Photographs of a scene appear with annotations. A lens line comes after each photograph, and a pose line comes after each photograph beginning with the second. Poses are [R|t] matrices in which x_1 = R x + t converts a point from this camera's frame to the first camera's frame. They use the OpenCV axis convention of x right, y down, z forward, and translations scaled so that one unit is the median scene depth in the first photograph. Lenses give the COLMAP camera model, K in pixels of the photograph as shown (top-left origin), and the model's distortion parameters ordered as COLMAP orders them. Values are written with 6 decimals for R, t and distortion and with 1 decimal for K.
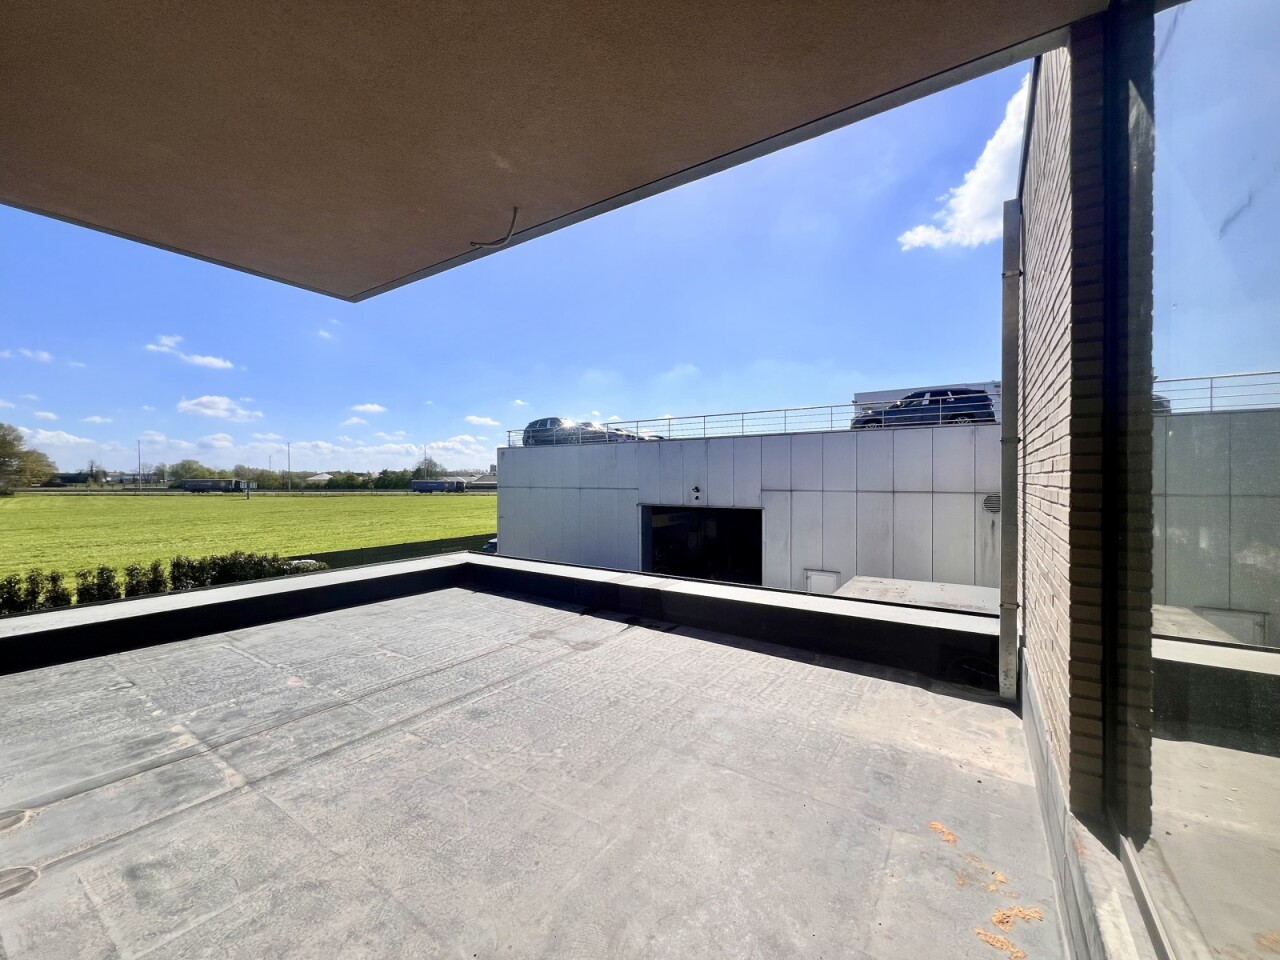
lens RADIAL K [[510.3, 0, 639.8], [0, 510.3, 481.6], [0, 0, 1]] dist [0.000091, -0.000352]
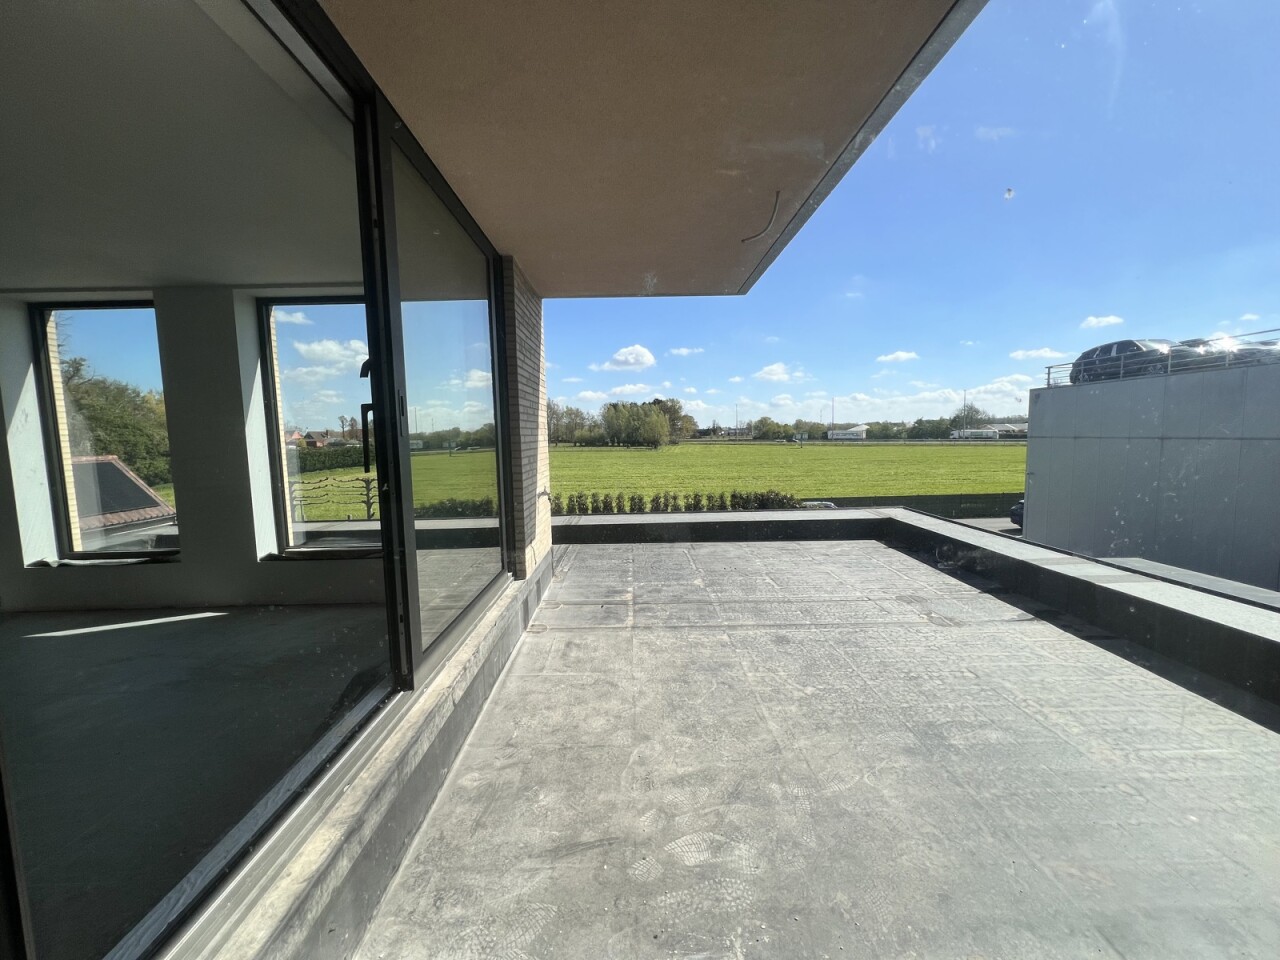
lens RADIAL K [[510.3, 0, 639.8], [0, 510.3, 481.6], [0, 0, 1]] dist [0.000091, -0.000352]
pose [[0.567605, 0.064371, -0.820780, 0.321088], [0.016619, 0.995840, 0.089594, -0.014788], [0.823133, -0.064494, 0.564174, 0.064491]]
